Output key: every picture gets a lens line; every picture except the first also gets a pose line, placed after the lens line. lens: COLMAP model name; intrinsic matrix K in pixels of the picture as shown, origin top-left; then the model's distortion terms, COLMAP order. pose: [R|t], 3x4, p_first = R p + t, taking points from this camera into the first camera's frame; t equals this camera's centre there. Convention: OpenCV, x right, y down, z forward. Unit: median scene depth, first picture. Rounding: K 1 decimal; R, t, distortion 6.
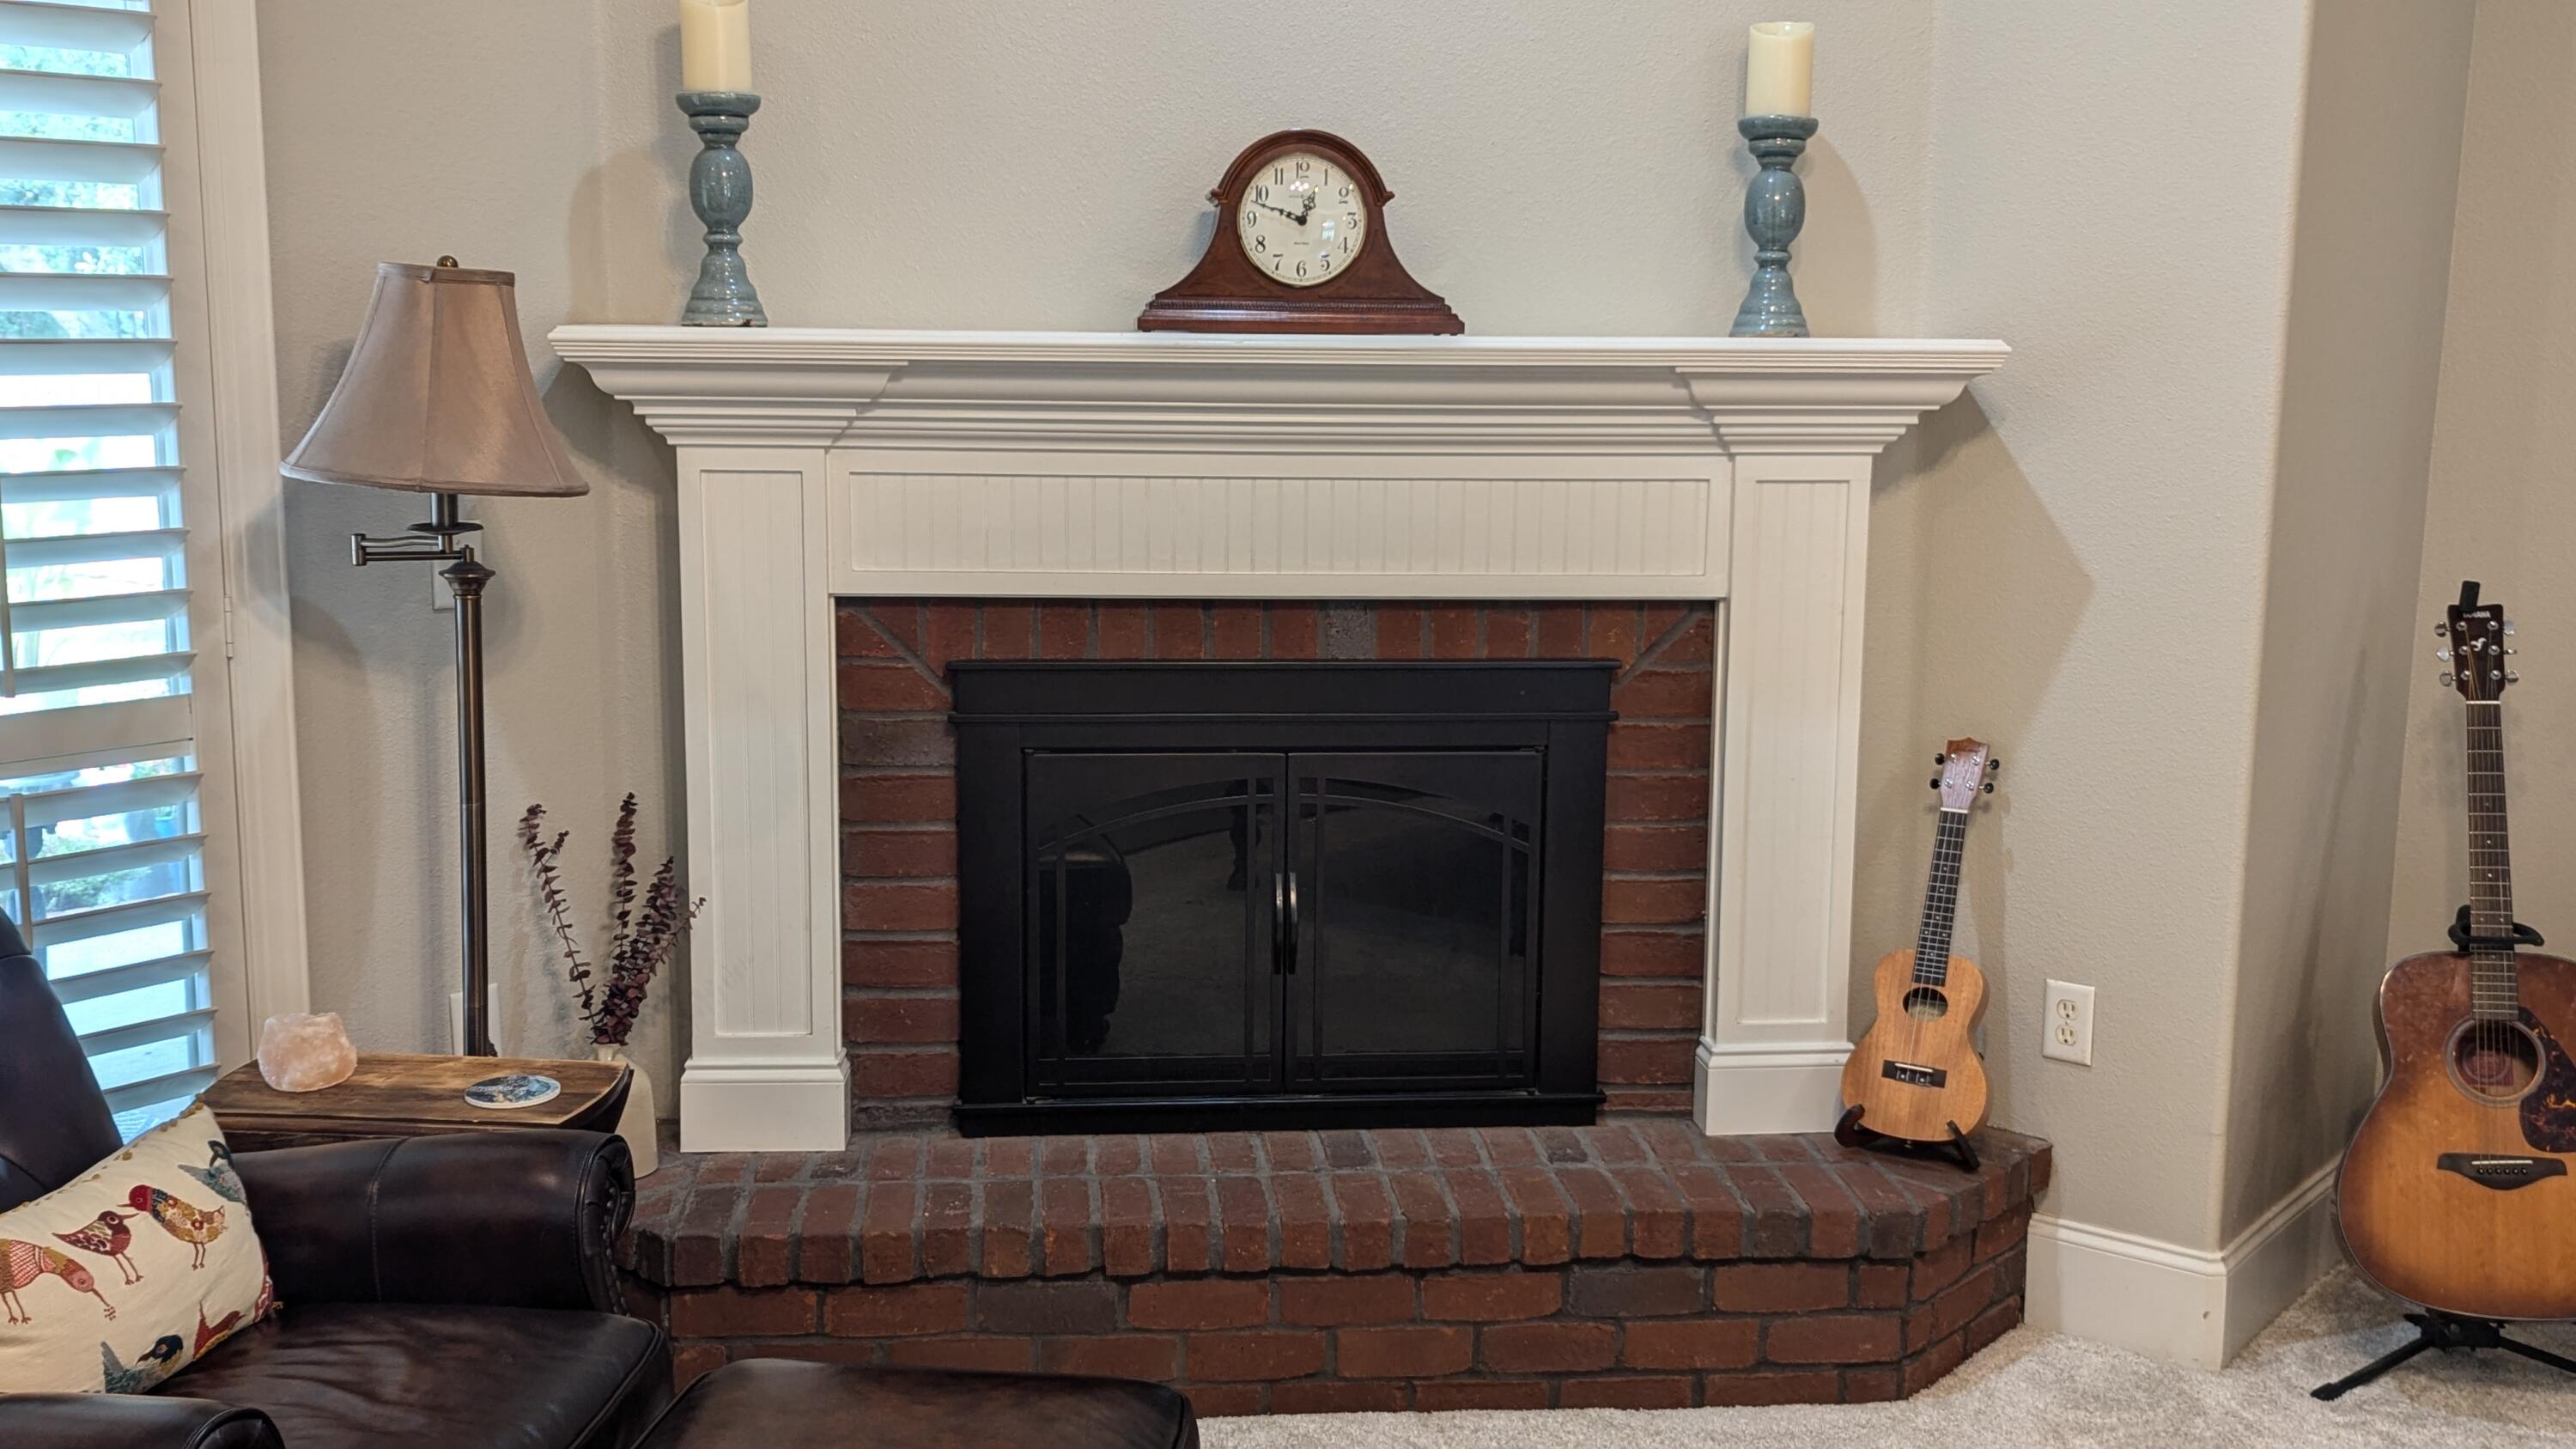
lens RADIAL K [[2586.2, 0, 1295.3], [0, 2586.2, 749.7], [0, 0, 1]] dist [0.061676, -0.017139]
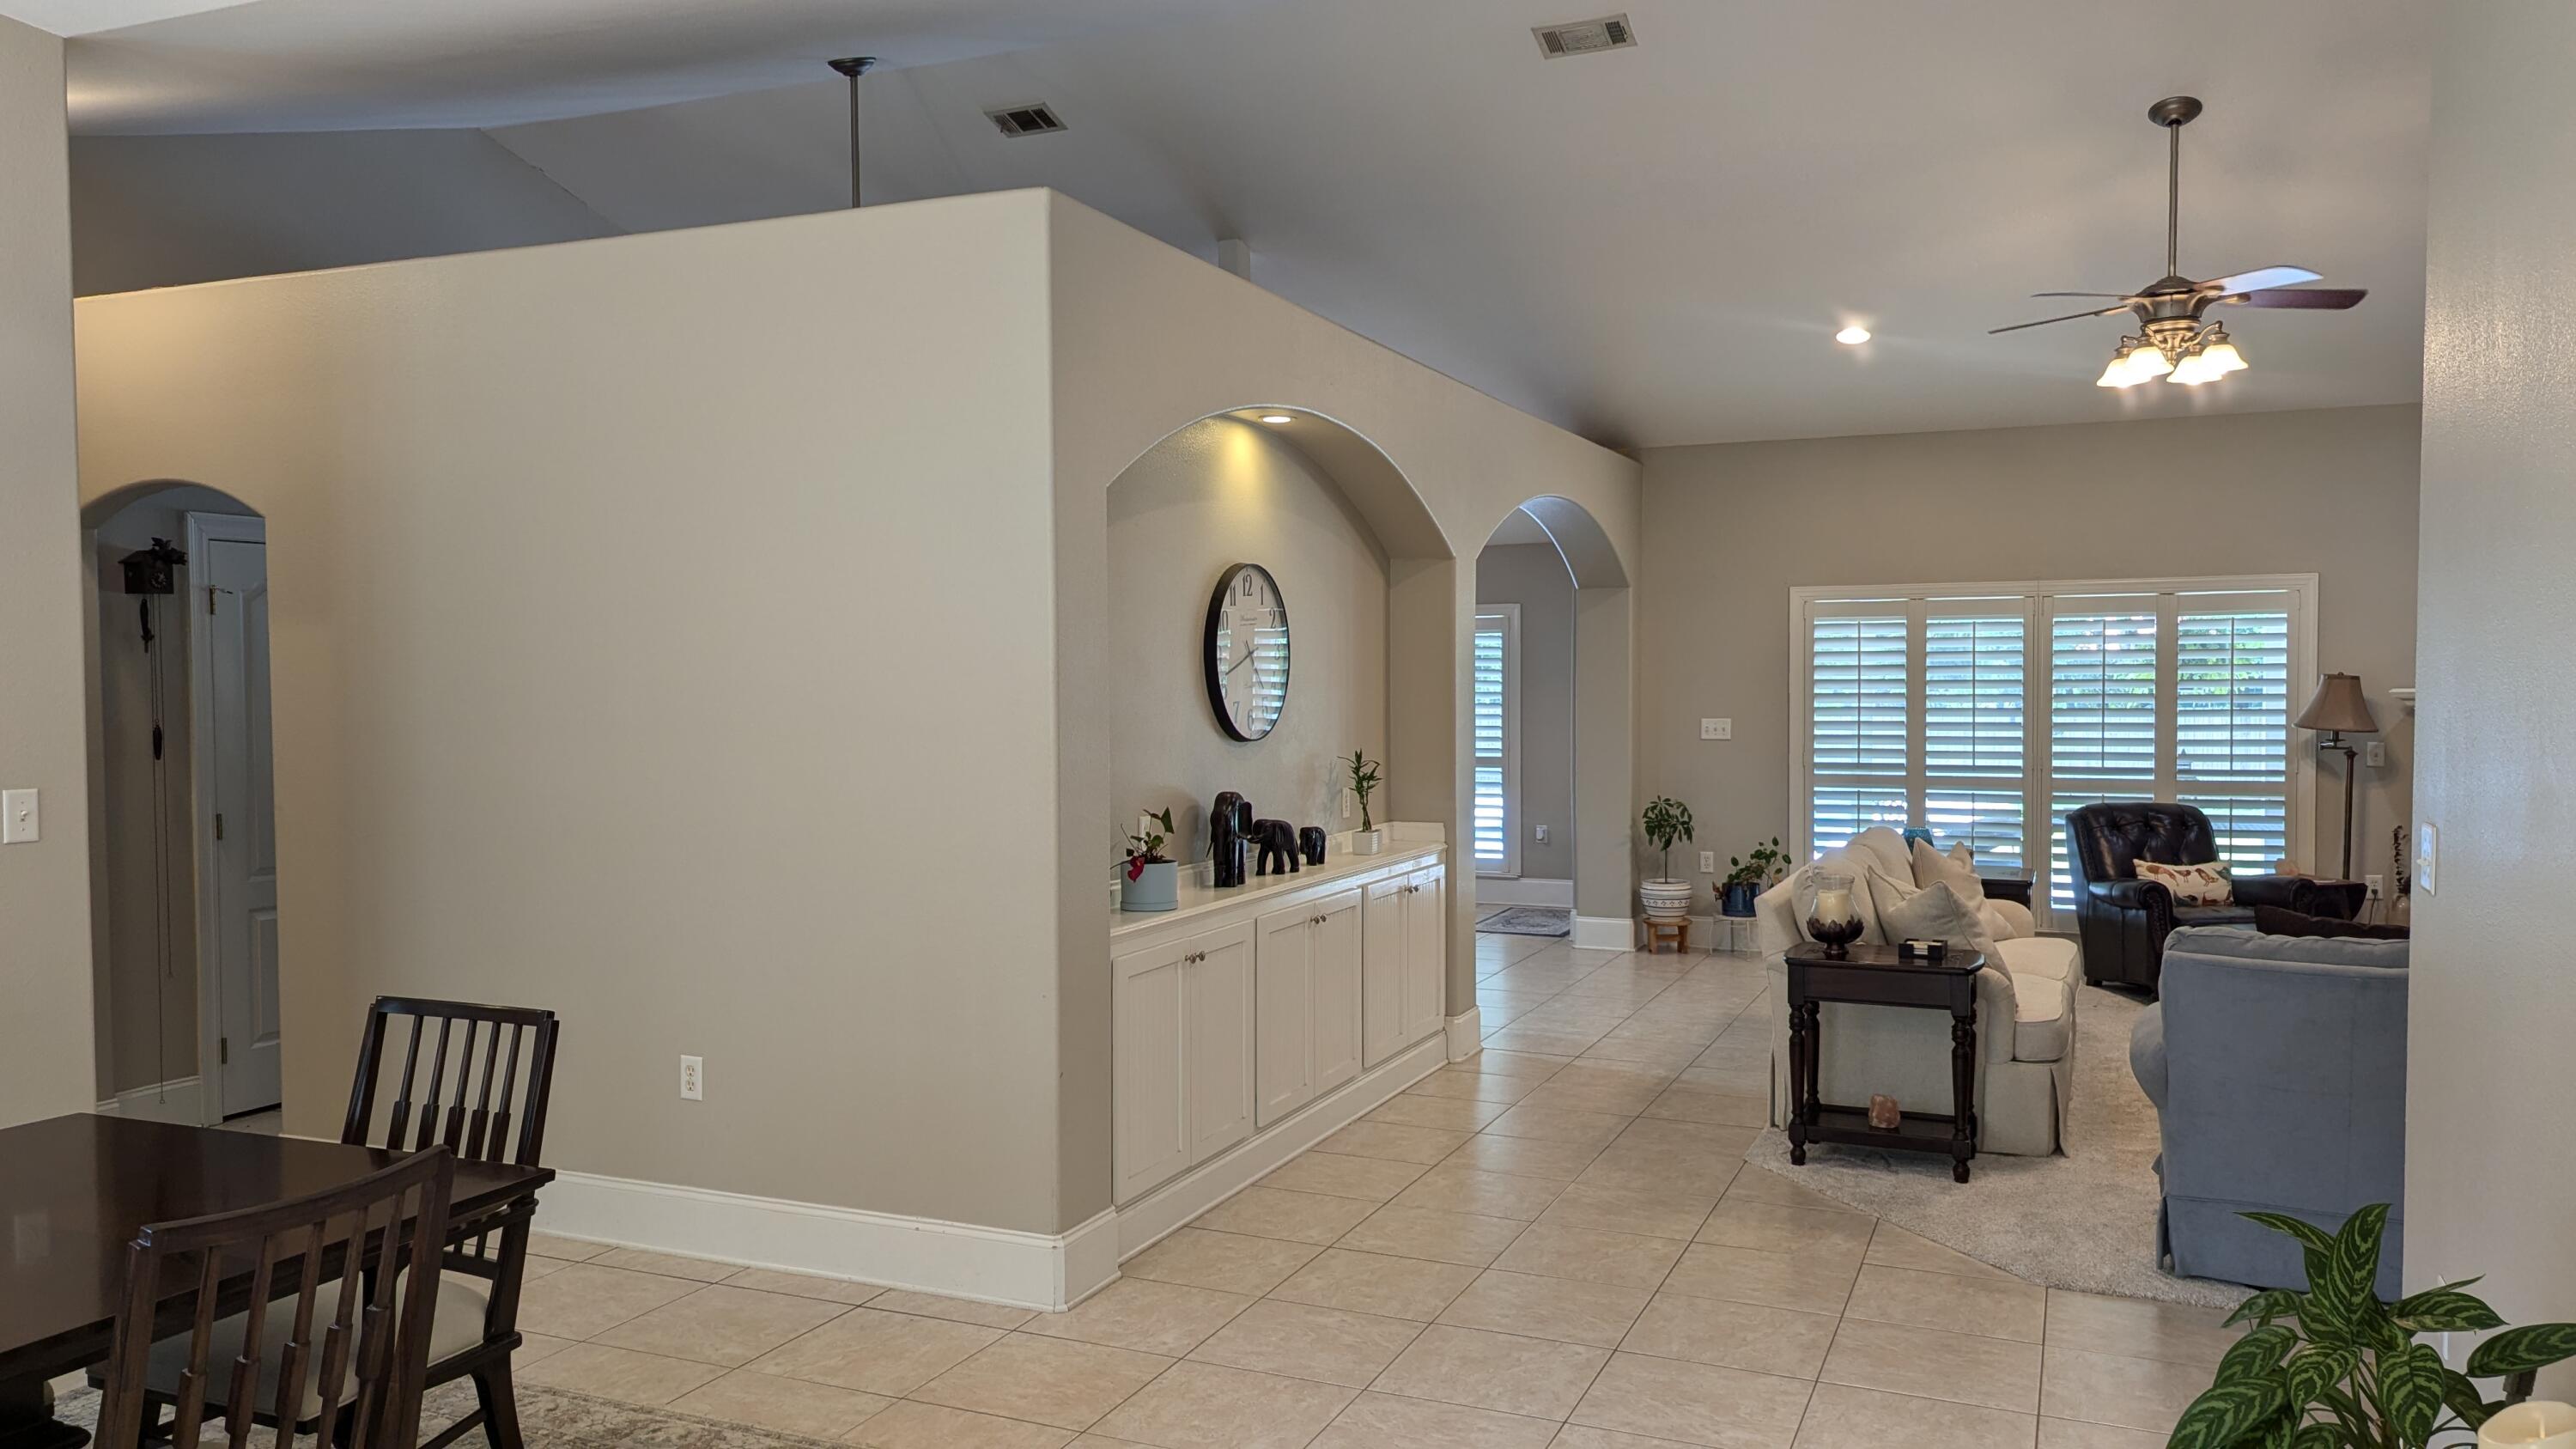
lens RADIAL K [[1827.4, 0, 1282.9], [0, 1827.4, 770.9], [0, 0, 1]] dist [0.002625, -0.000788]
pose [[0.271758, 0.035774, -0.961700, 1.643149], [-0.149413, 0.988760, -0.005441, 0.184824], [0.950696, 0.145169, 0.274049, -1.092085]]
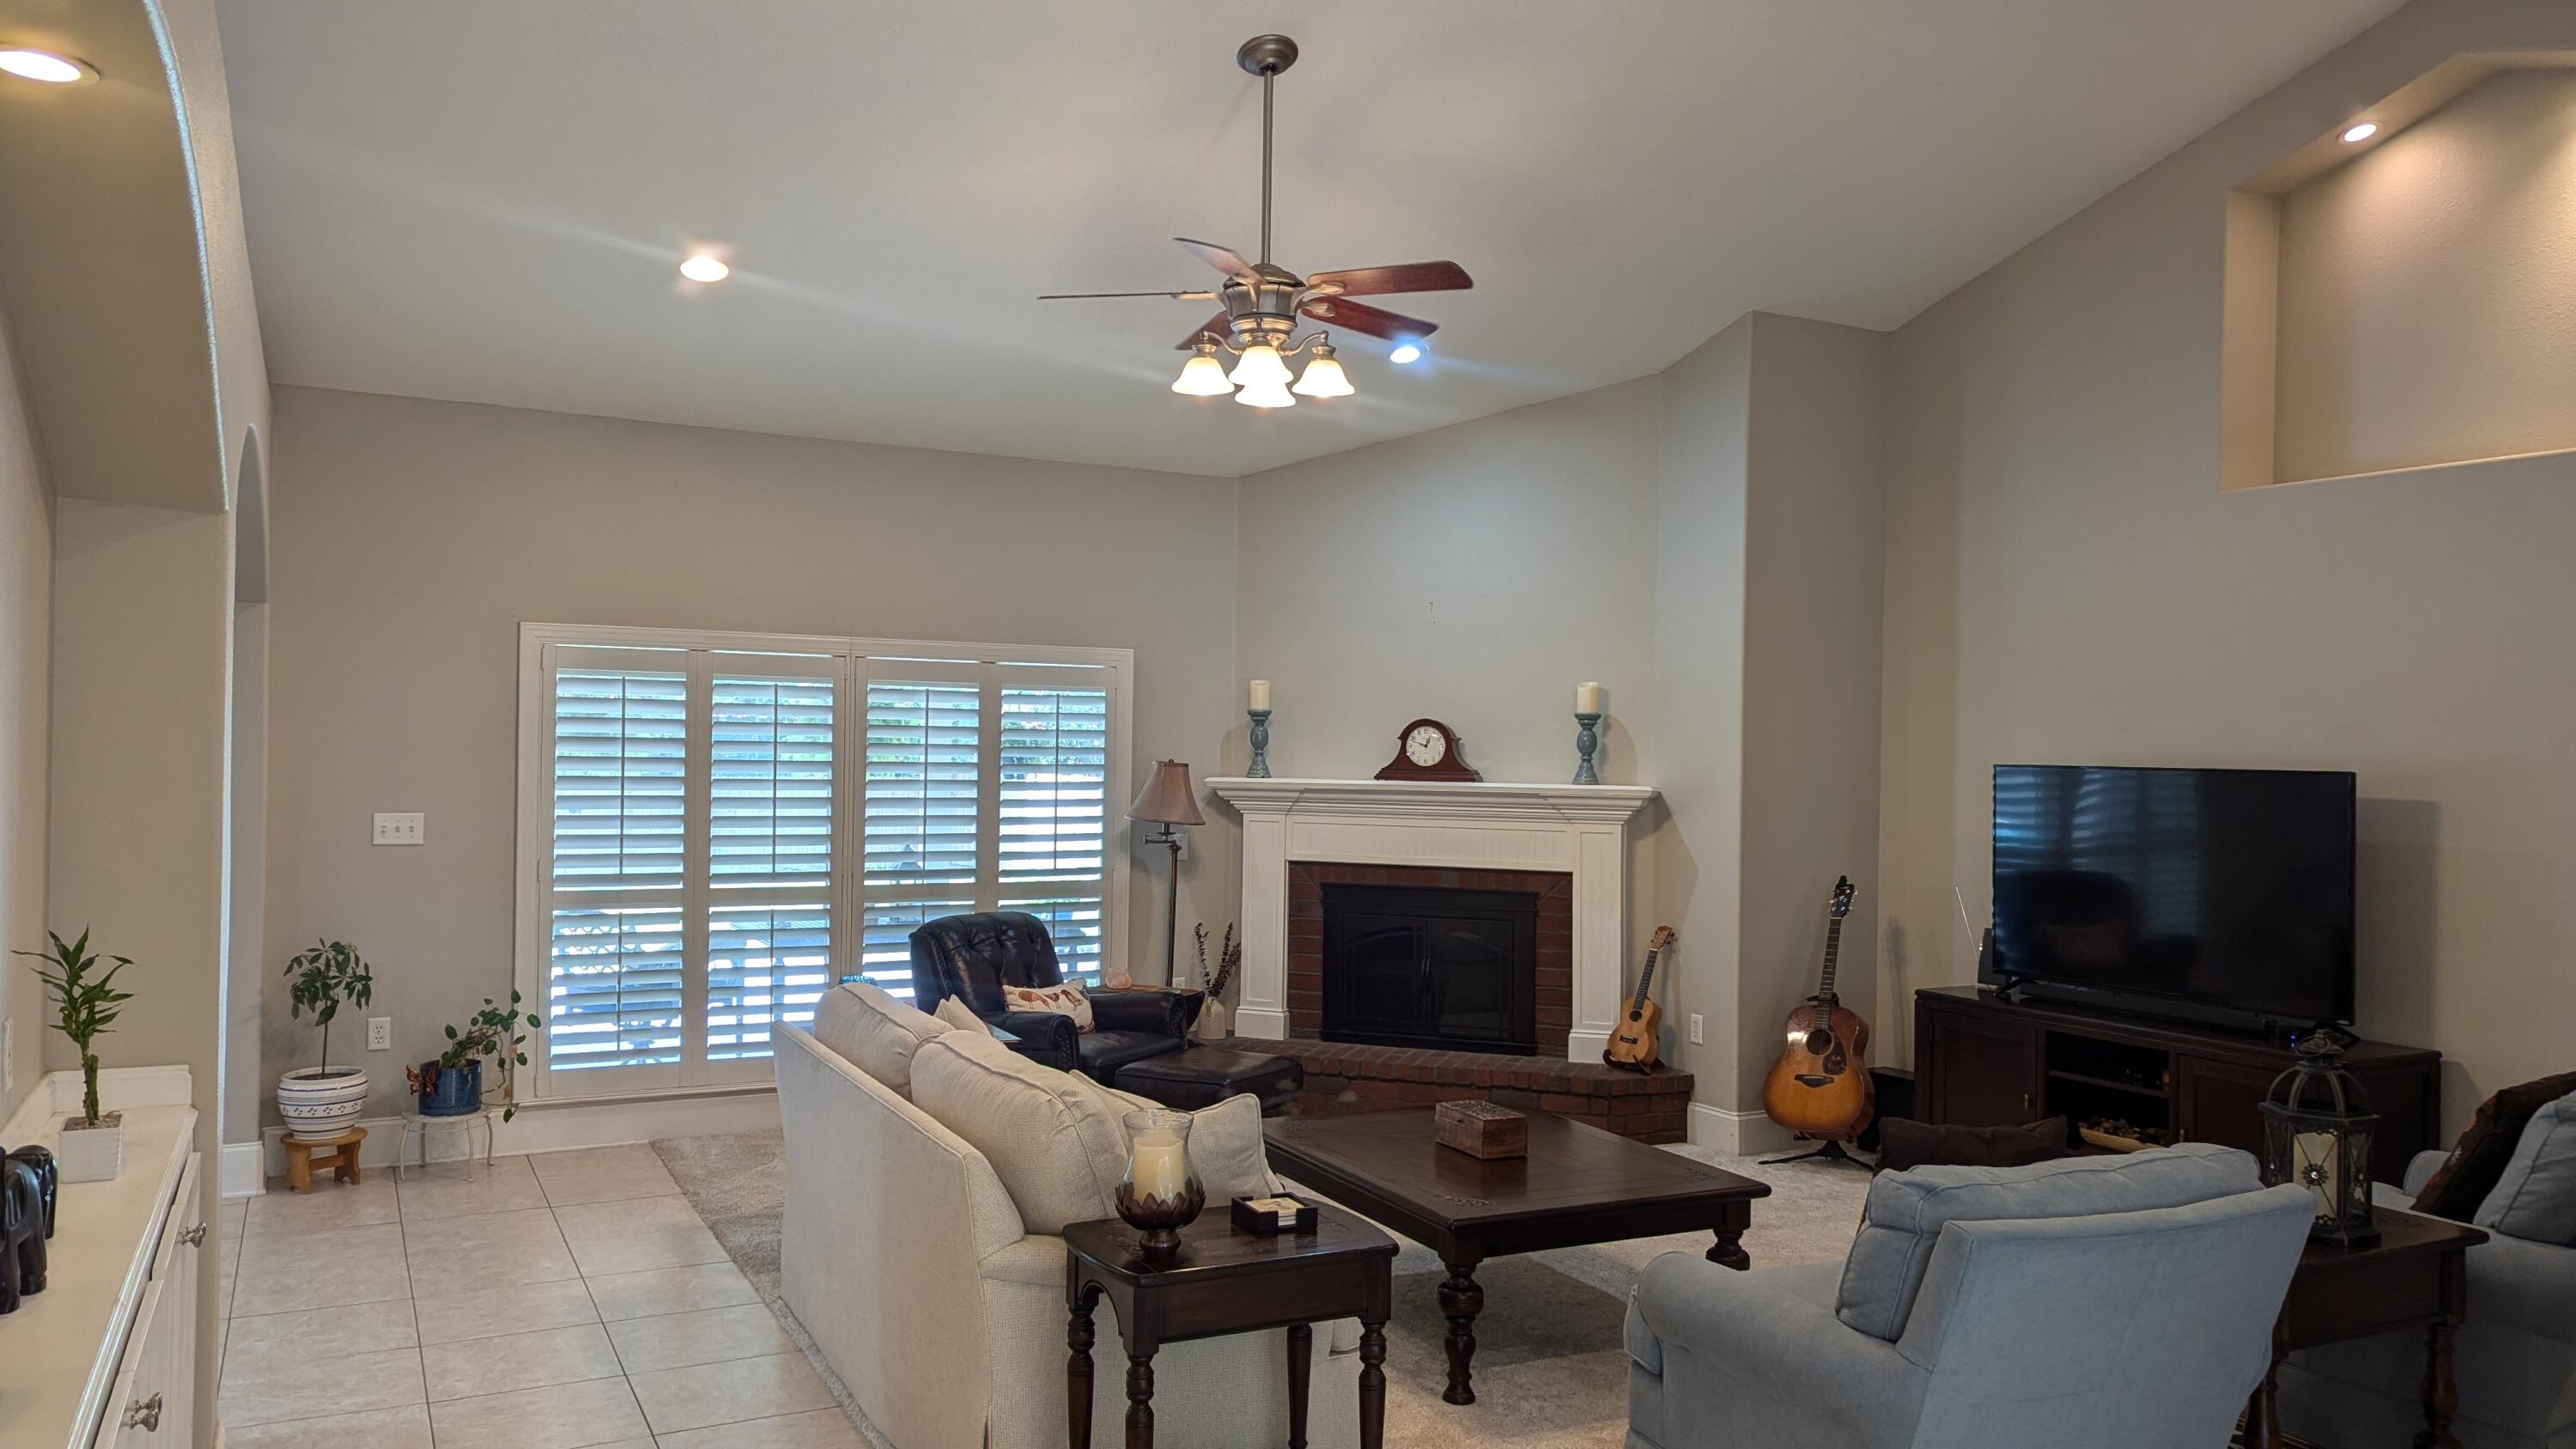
lens RADIAL K [[1814.0, 0, 1254.8], [0, 1814.0, 734.4], [0, 0, 1]] dist [0.077621, -0.002807]
pose [[0.912939, 0.000438, -0.408095, 0.691896], [-0.073083, 0.984009, -0.162436, 0.152575], [0.401498, 0.178119, 0.898372, -1.047184]]
